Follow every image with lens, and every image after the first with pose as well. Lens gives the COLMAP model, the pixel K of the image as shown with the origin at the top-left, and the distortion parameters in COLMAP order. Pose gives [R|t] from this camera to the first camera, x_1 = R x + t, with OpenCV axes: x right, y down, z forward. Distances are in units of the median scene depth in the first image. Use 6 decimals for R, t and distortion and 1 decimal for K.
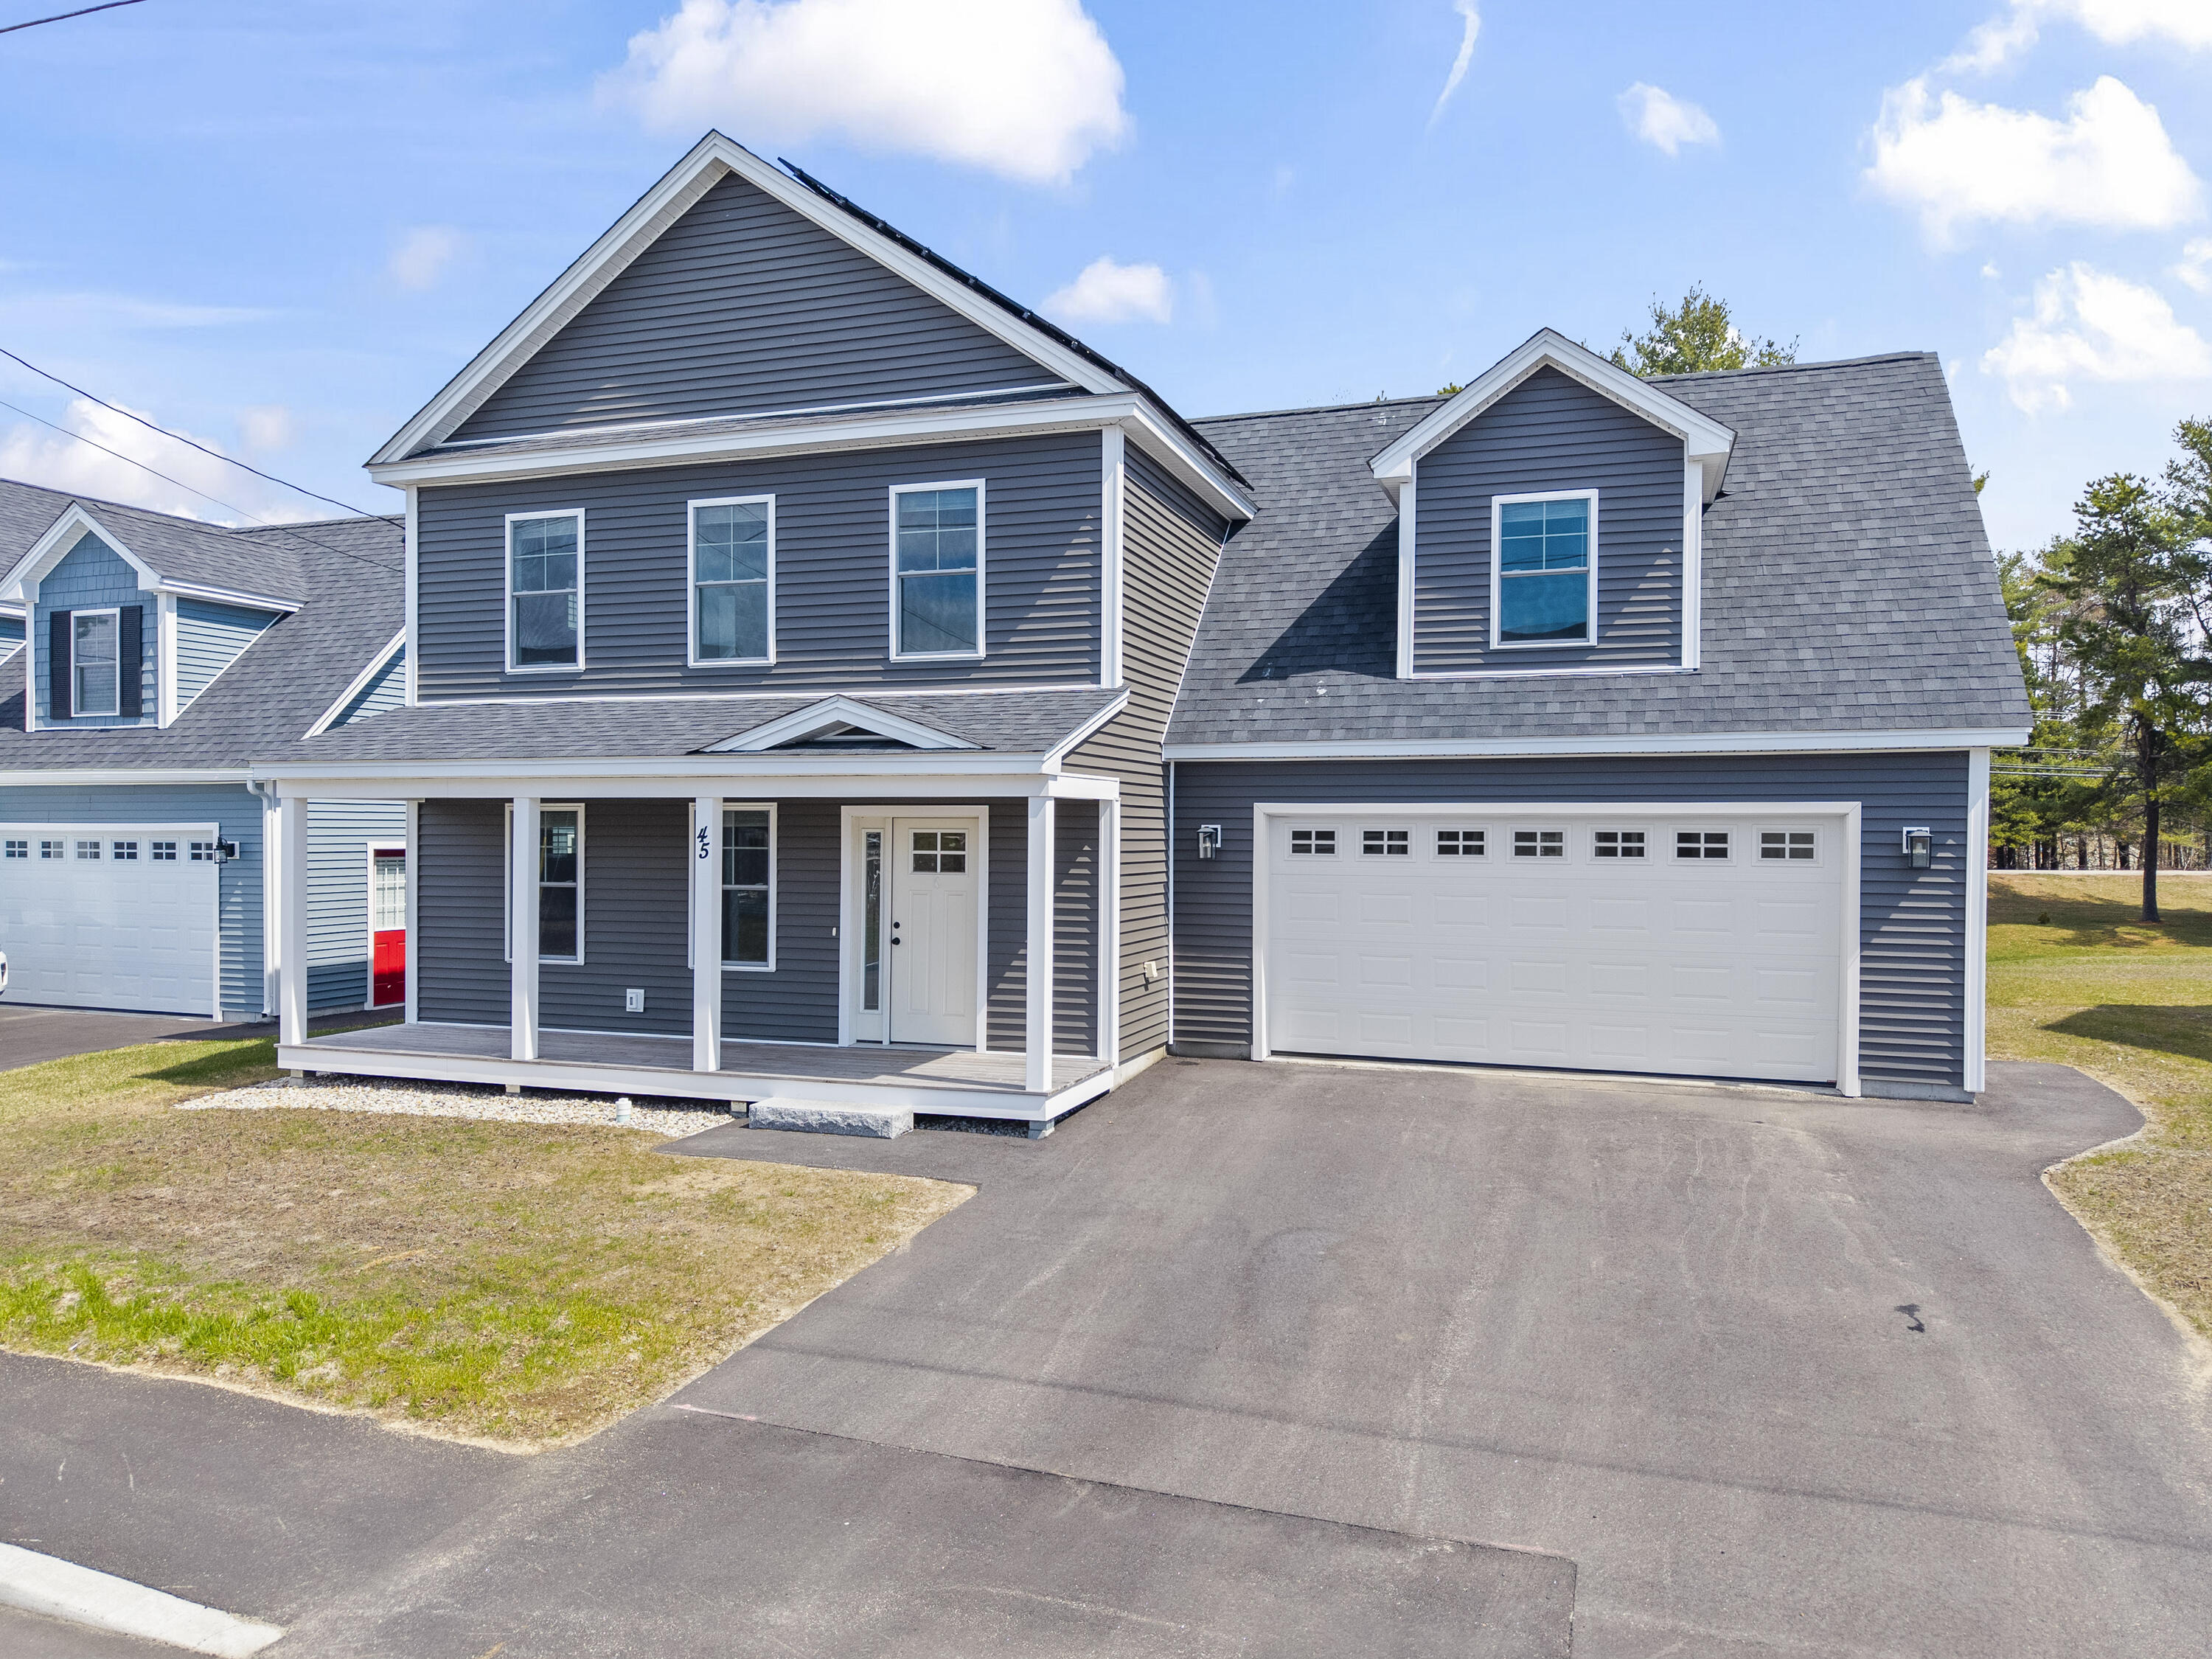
lens RADIAL K [[1500.4, 0, 1111.6], [0, 1500.4, 849.9], [0, 0, 1]] dist [0.017737, -0.017007]
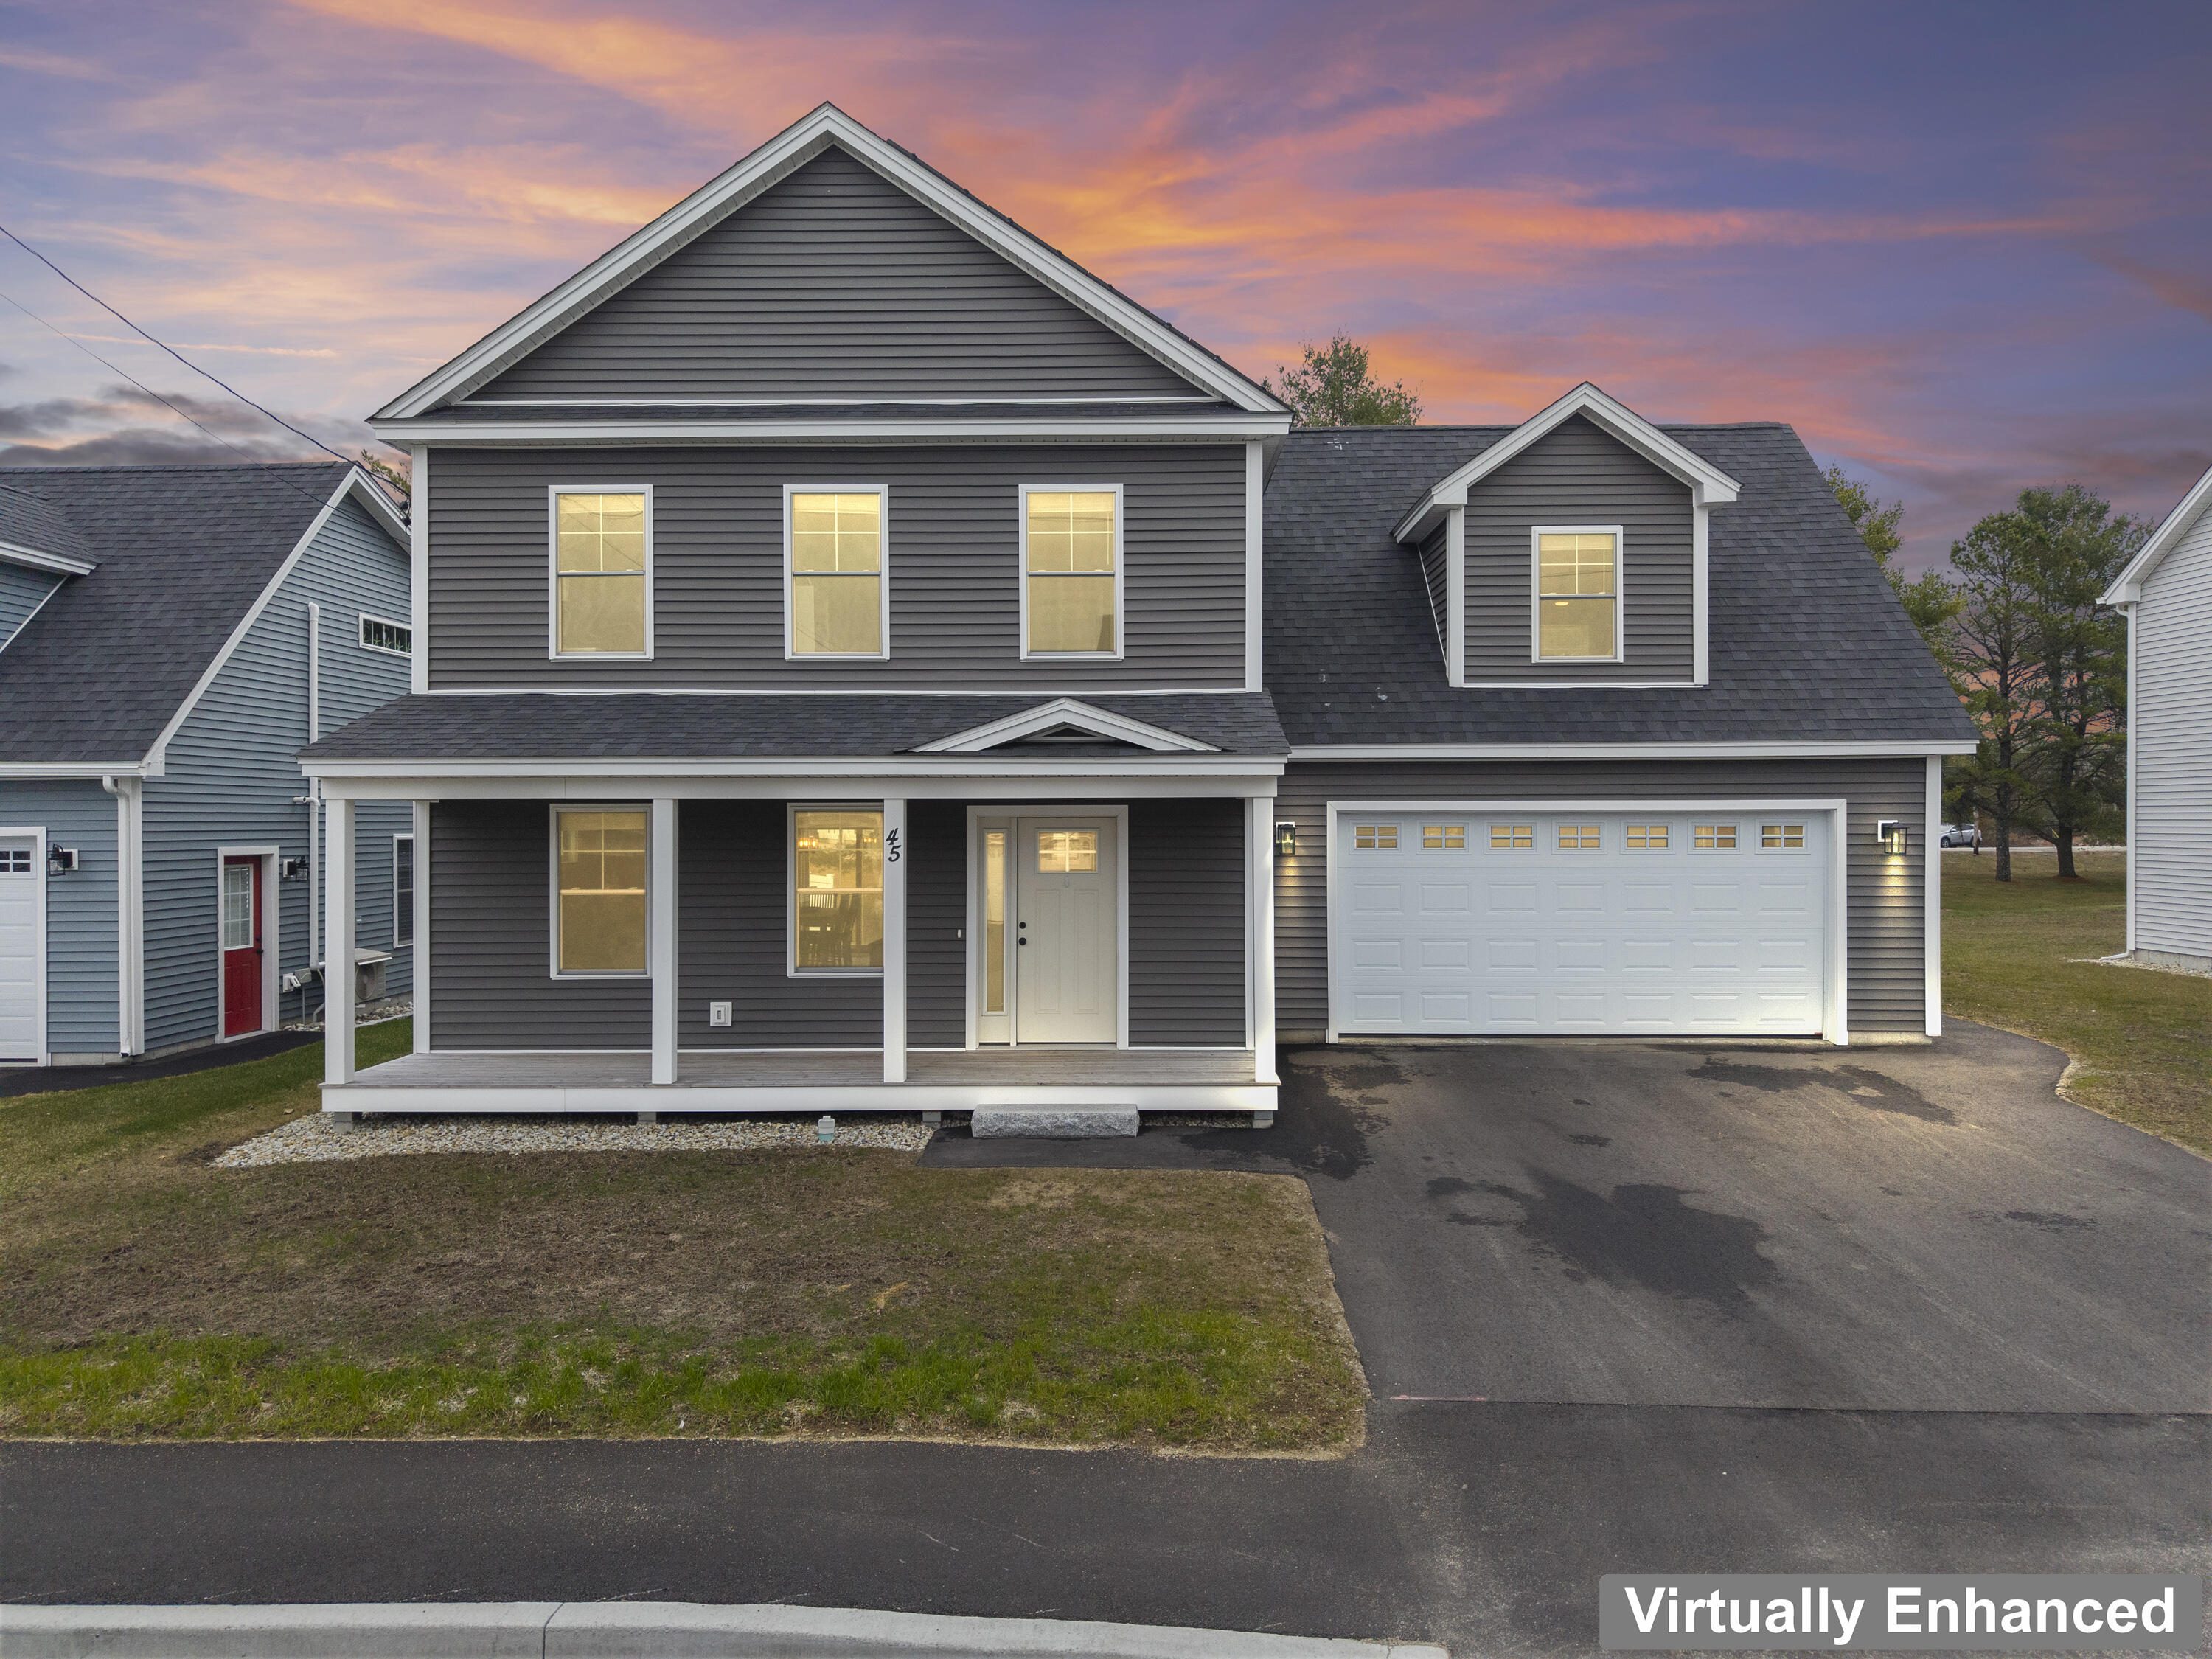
lens RADIAL K [[1488.2, 0, 1108.8], [0, 1488.2, 828.1], [0, 0, 1]] dist [0.014508, -0.013071]
pose [[0.950382, -0.008765, 0.310961, -0.412386], [0.011171, 0.999920, -0.005959, -0.008129], [-0.310884, 0.009137, 0.950404, 0.047045]]
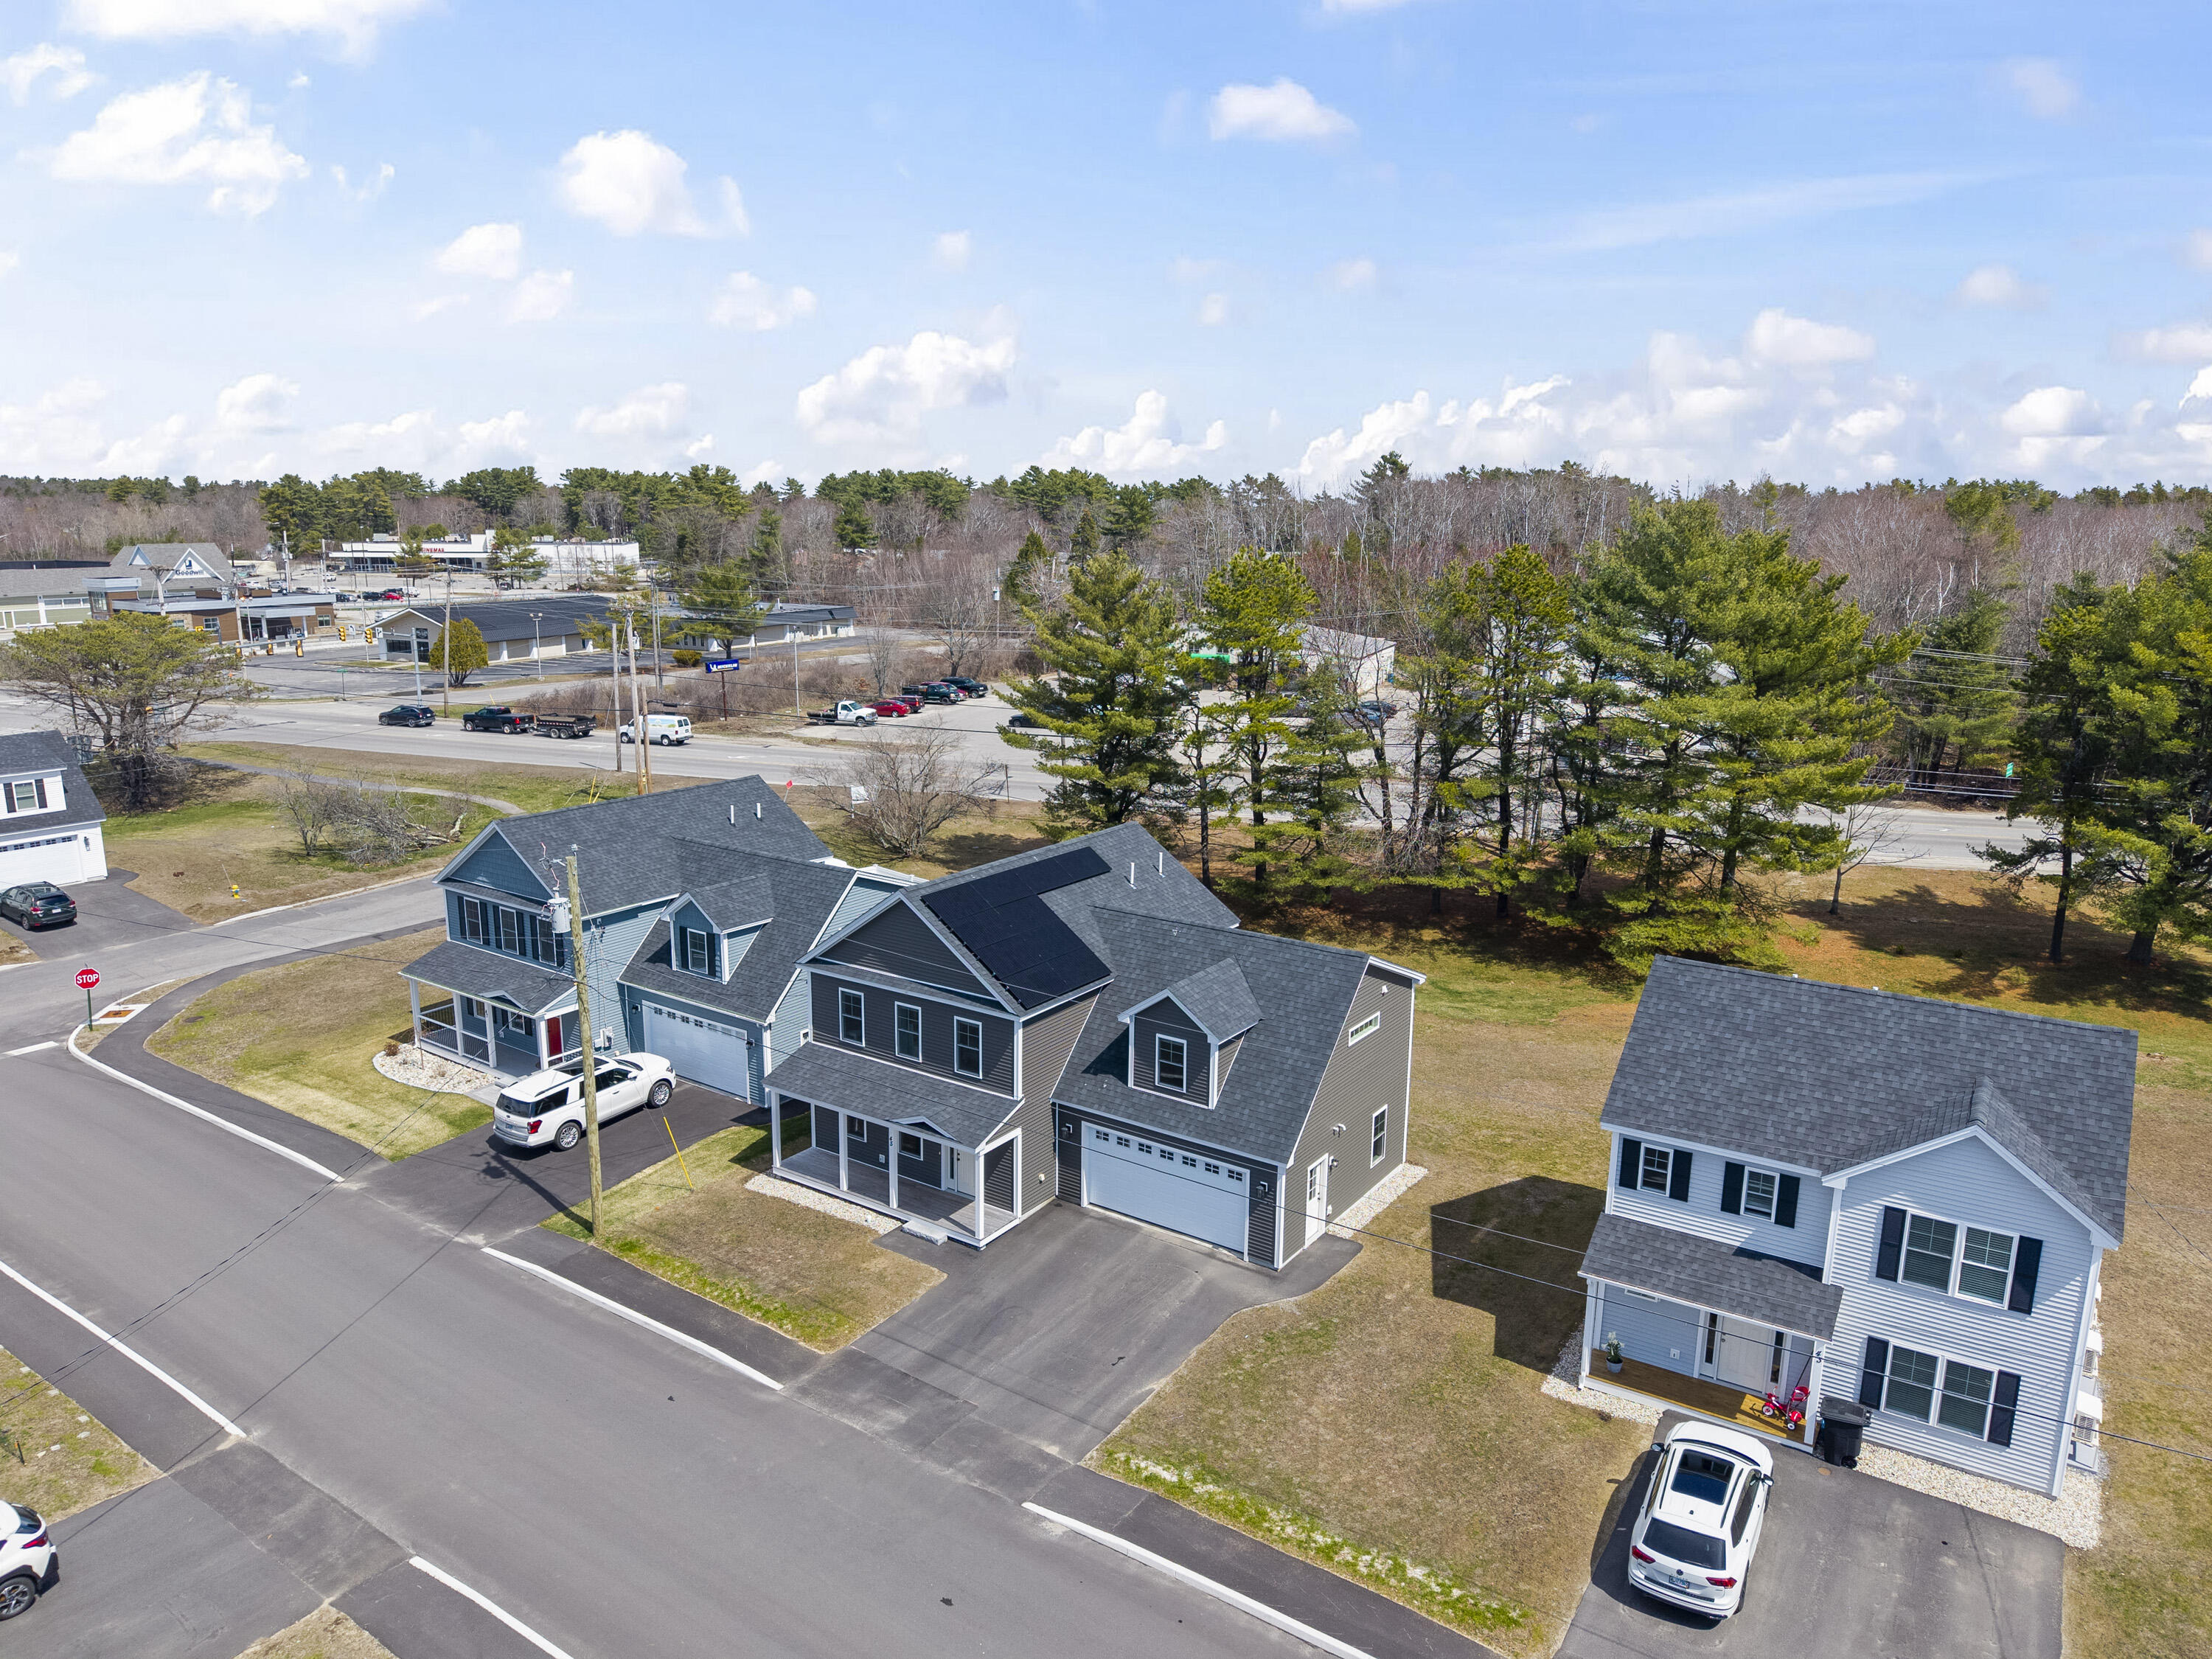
lens RADIAL K [[1500.4, 0, 1111.6], [0, 1500.4, 849.9], [0, 0, 1]] dist [0.017737, -0.017007]
pose [[0.963523, 0.061237, -0.260526, 0.926413], [-0.004738, 0.977221, 0.212173, -1.224572], [0.267585, -0.203199, 0.941864, -1.670479]]
